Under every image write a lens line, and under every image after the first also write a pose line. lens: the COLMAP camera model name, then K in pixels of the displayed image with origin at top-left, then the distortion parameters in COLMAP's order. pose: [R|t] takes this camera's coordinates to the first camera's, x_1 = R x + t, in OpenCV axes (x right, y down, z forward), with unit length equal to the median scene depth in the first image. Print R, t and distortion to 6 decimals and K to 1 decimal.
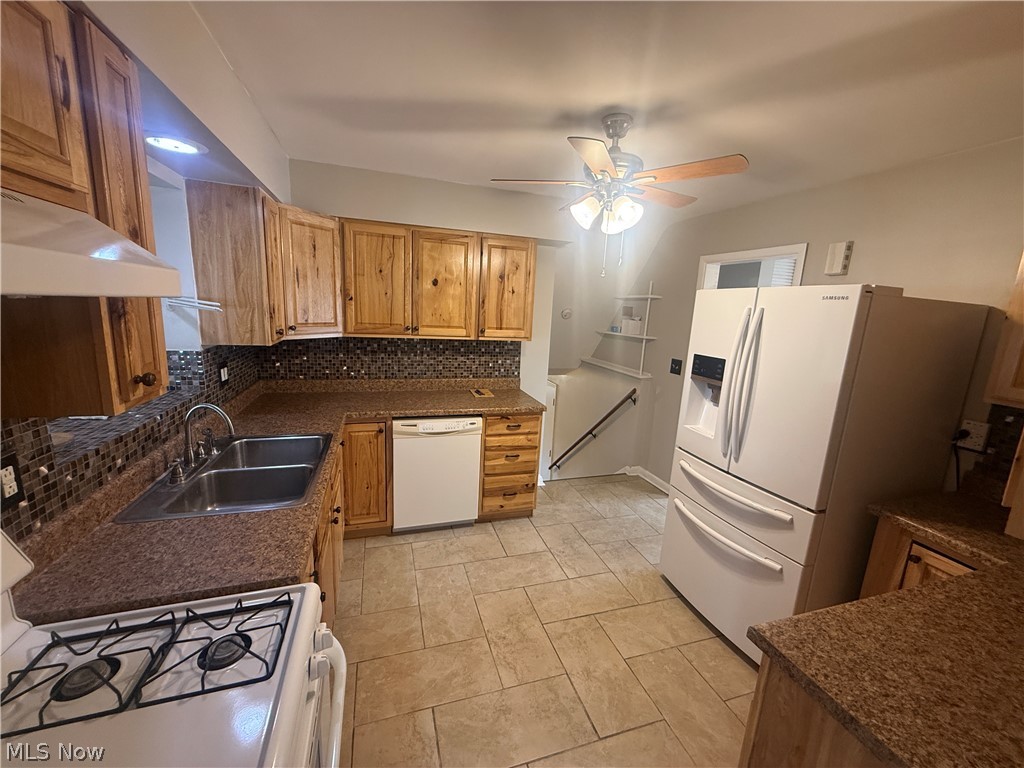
lens RADIAL K [[408.3, 0, 511.6], [0, 408.3, 385.6], [0, 0, 1]] dist [0.001431, -0.000438]
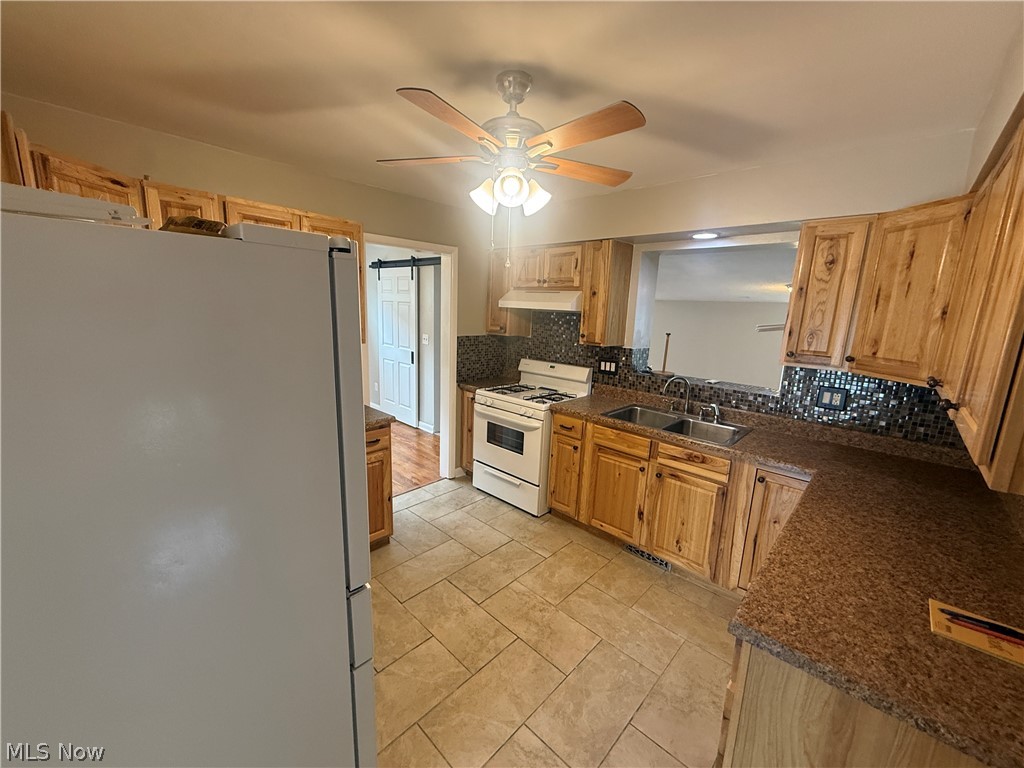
lens RADIAL K [[408.3, 0, 513.8], [0, 408.3, 383.0], [0, 0, 1]] dist [0.001431, -0.000438]
pose [[-0.871957, 0.006272, -0.489542, 0.395707], [-0.171921, 0.932316, 0.318166, -0.197885], [0.458404, 0.361590, -0.811861, 1.118857]]
